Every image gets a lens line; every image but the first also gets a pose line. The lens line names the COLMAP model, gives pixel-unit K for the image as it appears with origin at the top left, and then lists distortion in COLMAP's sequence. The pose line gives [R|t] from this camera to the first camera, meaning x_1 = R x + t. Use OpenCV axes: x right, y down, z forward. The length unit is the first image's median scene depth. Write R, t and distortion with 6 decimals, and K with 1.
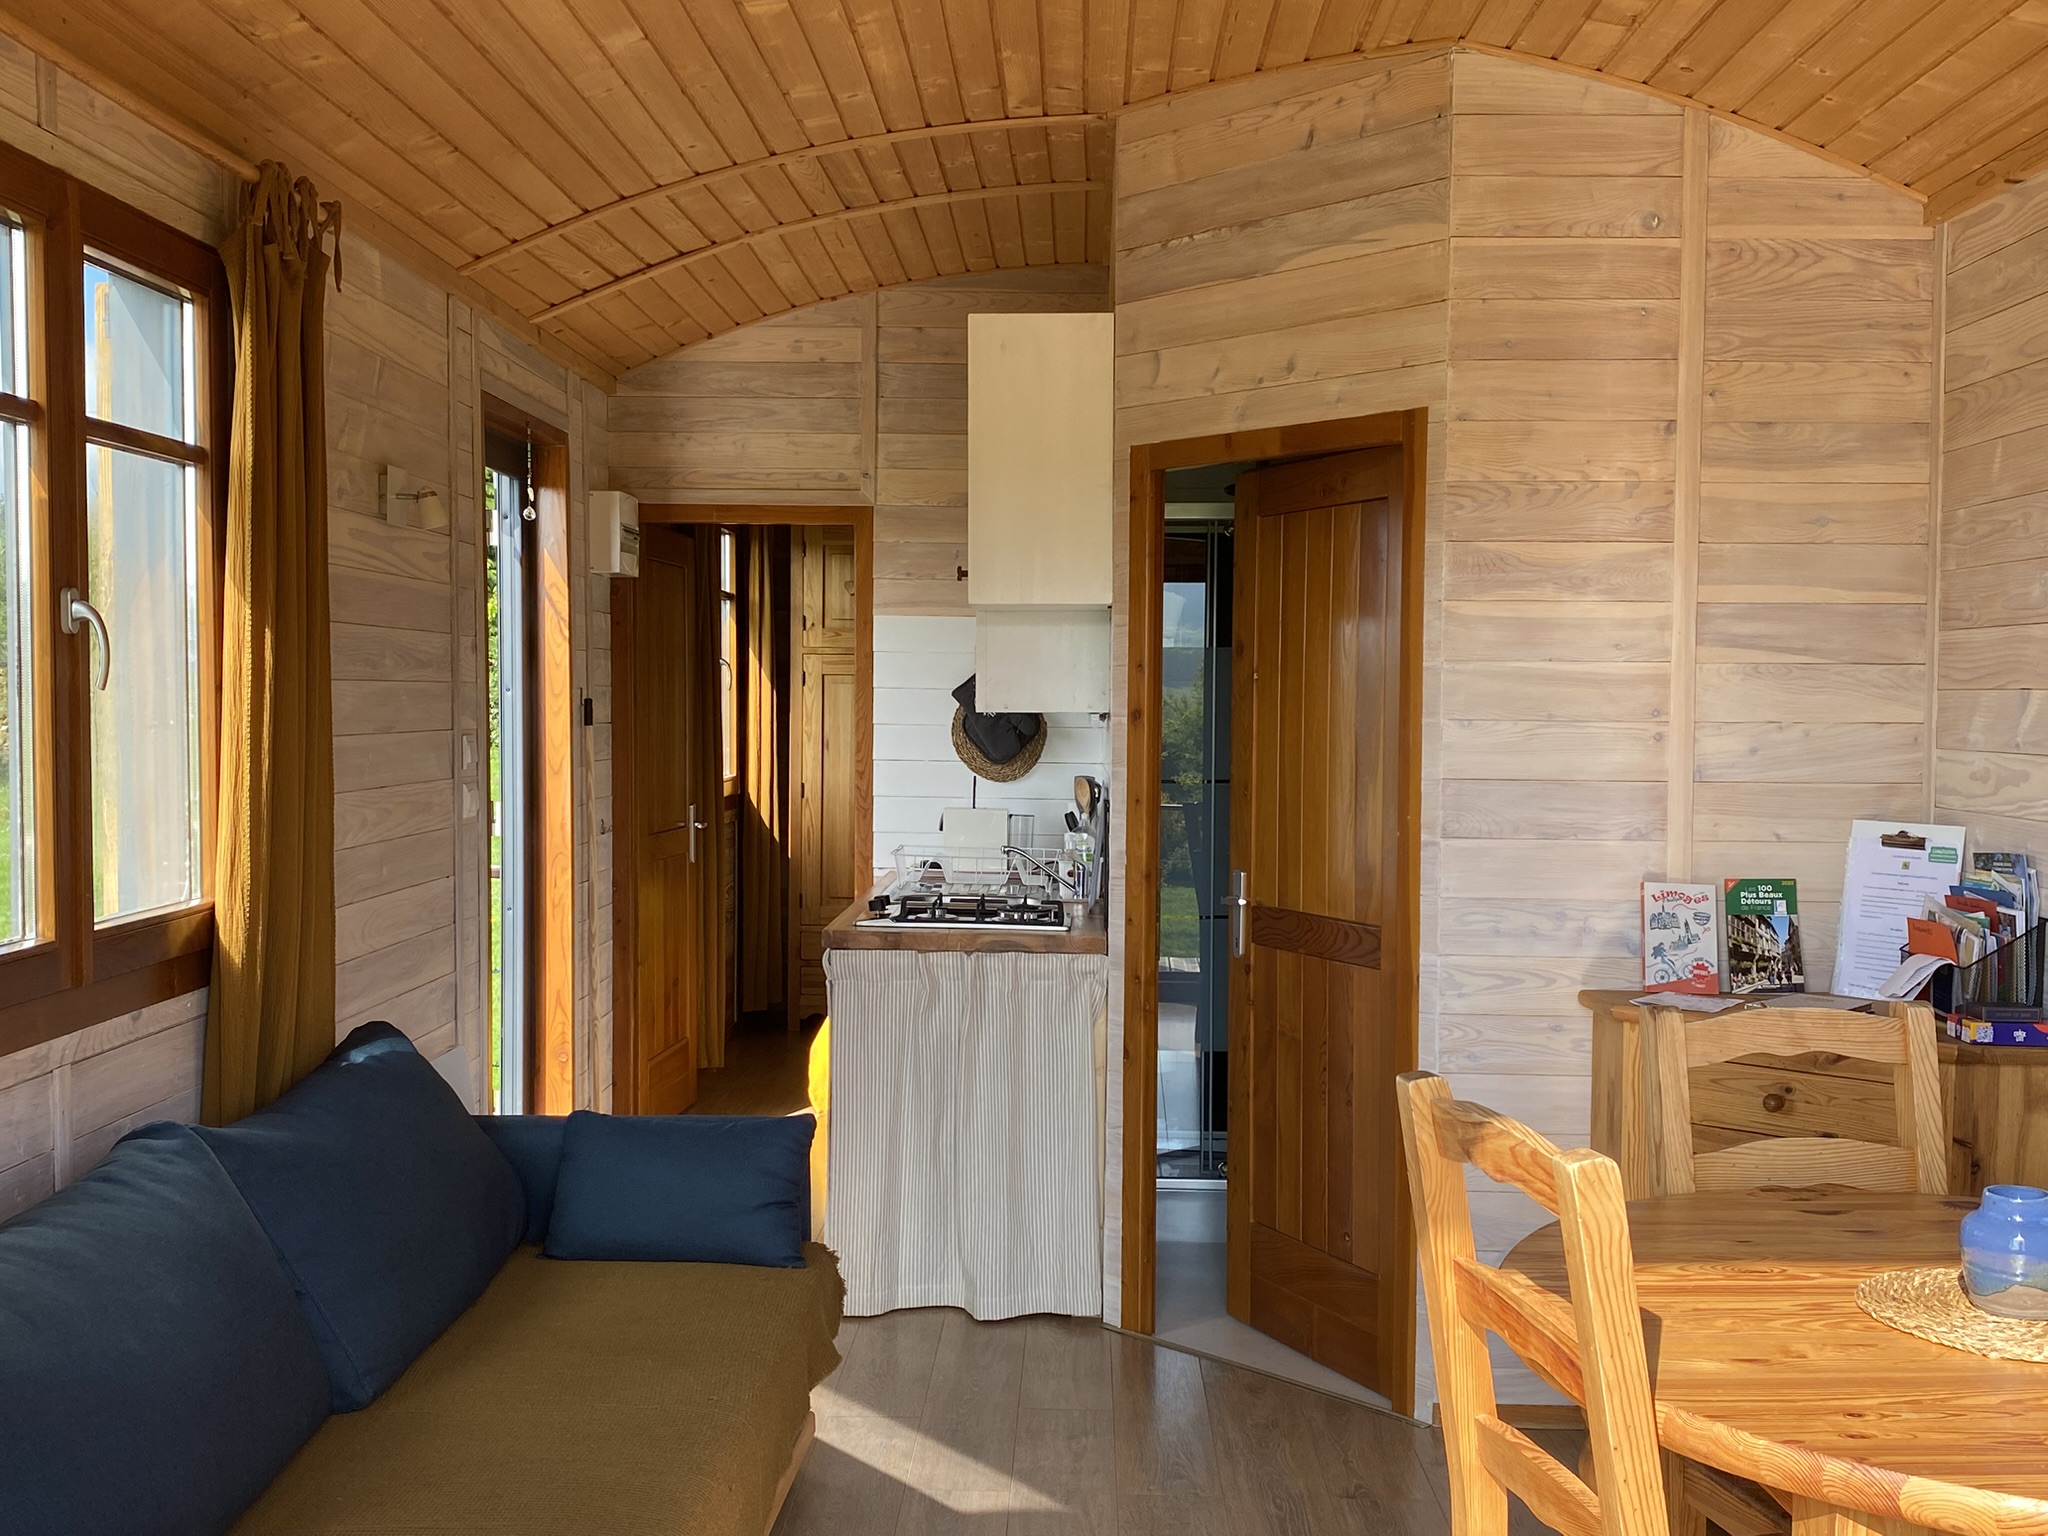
lens RADIAL K [[2078.2, 0, 1034.1], [0, 2078.2, 770.4], [0, 0, 1]] dist [0.073380, 0.000000]
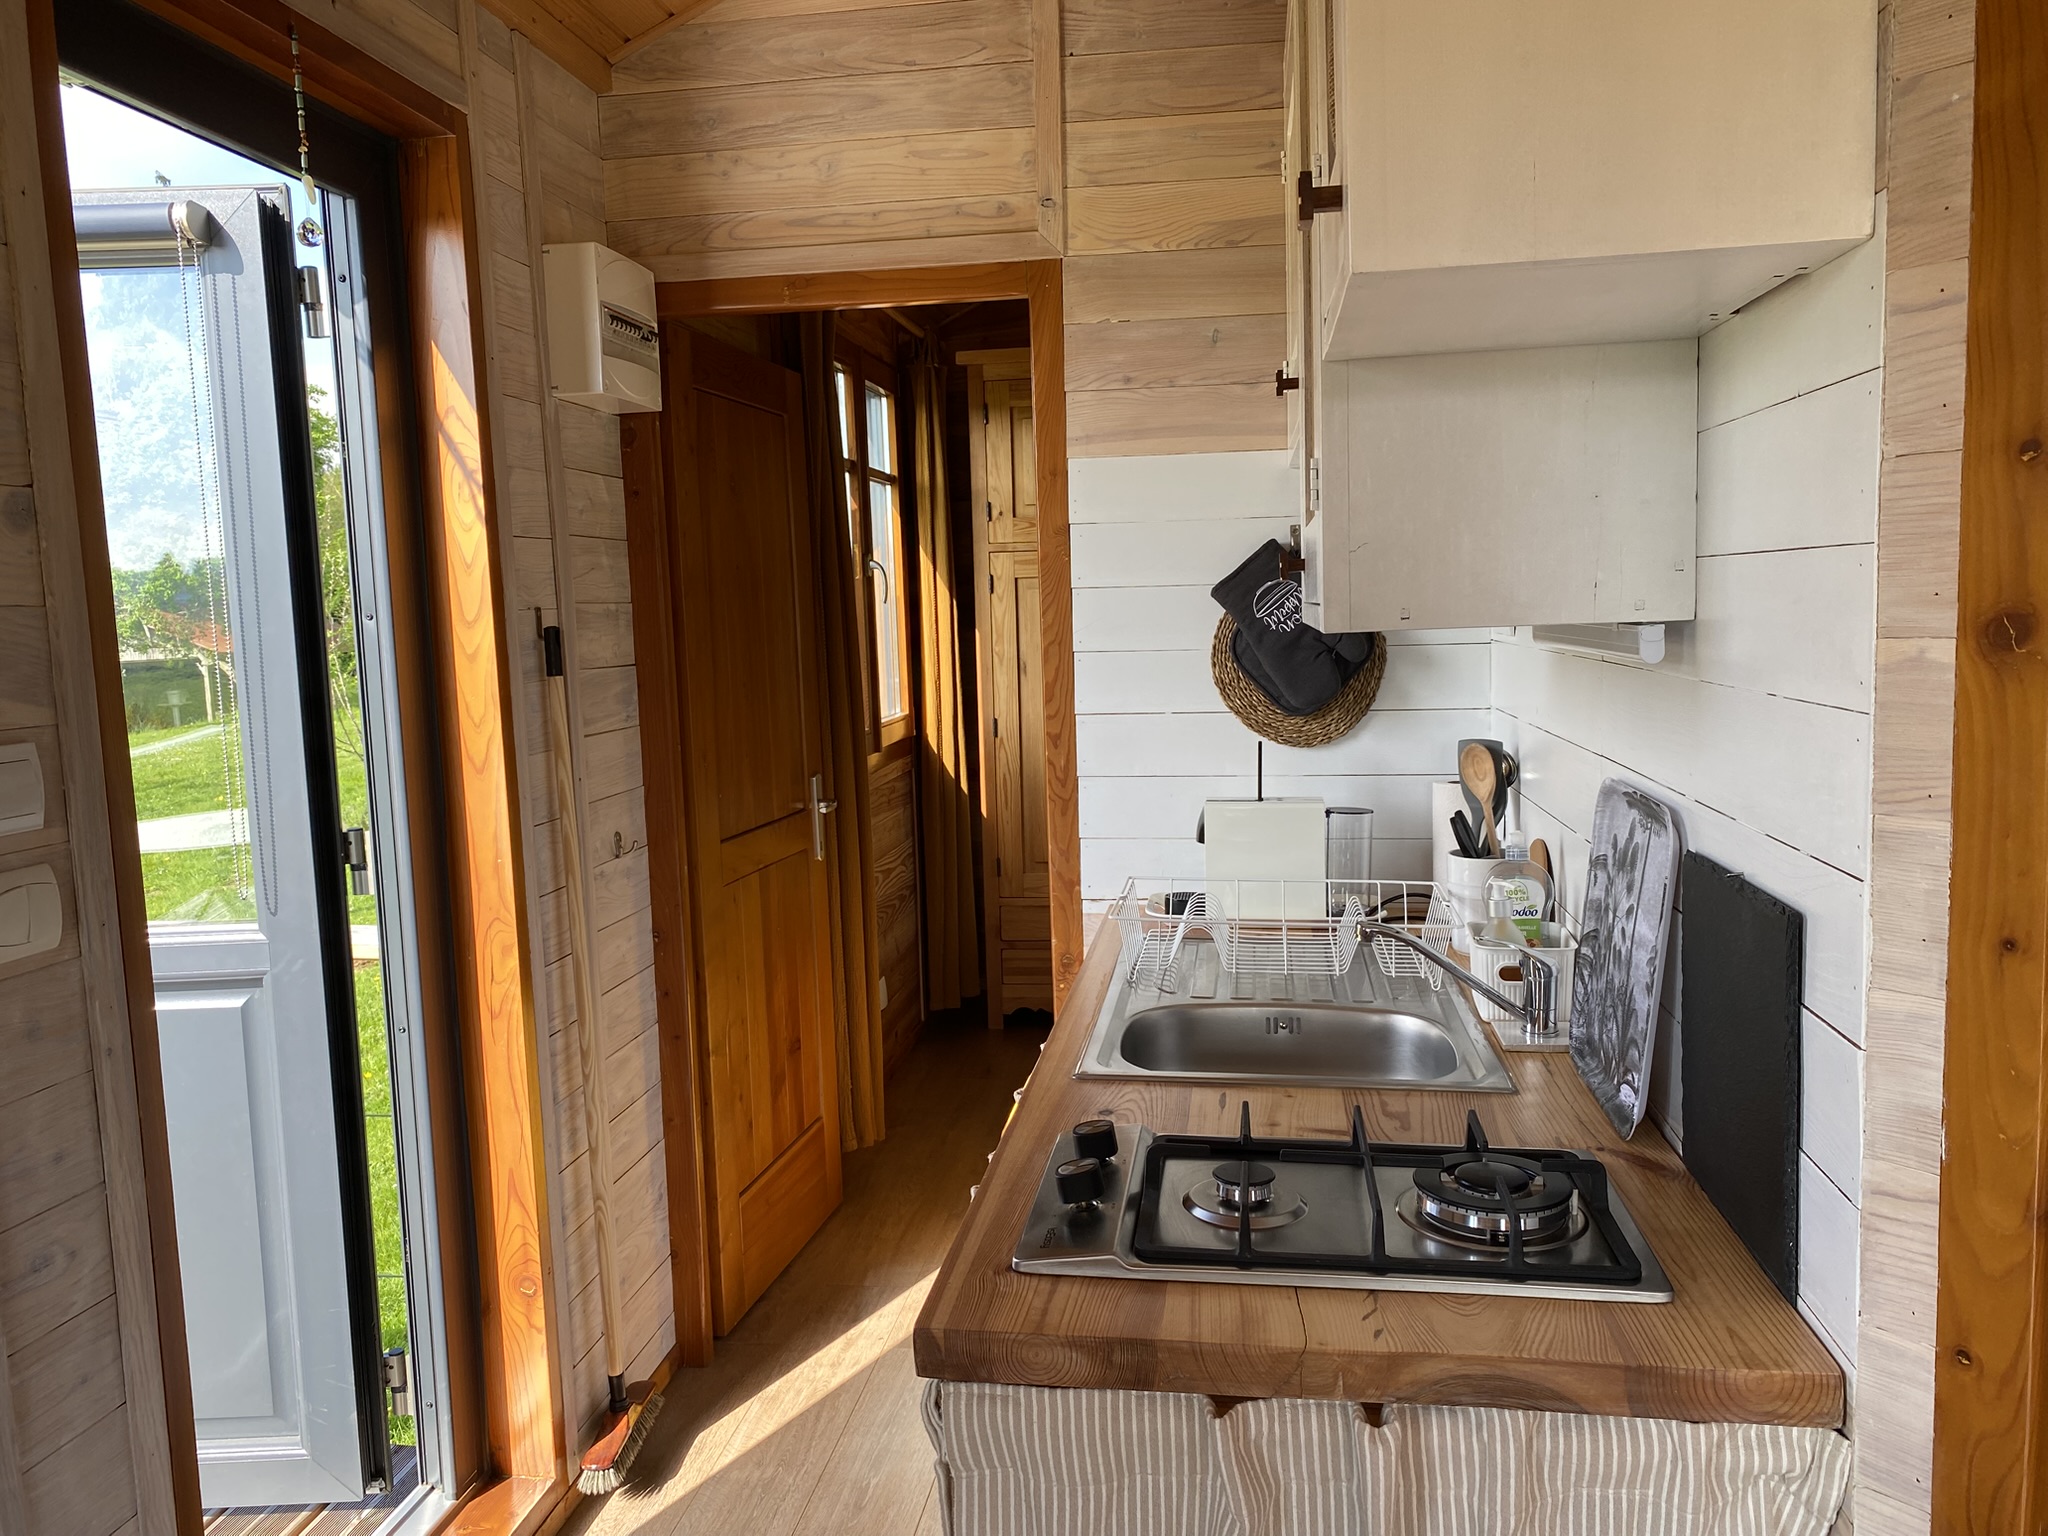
lens RADIAL K [[1535.7, 0, 1019.6], [0, 1535.7, 776.9], [0, 0, 1]] dist [0.028718, -0.027682]
pose [[0.991539, -0.024736, -0.127434, -0.039342], [0.034463, 0.996610, 0.074705, -0.020113], [0.125154, -0.078465, 0.989030, 0.579637]]
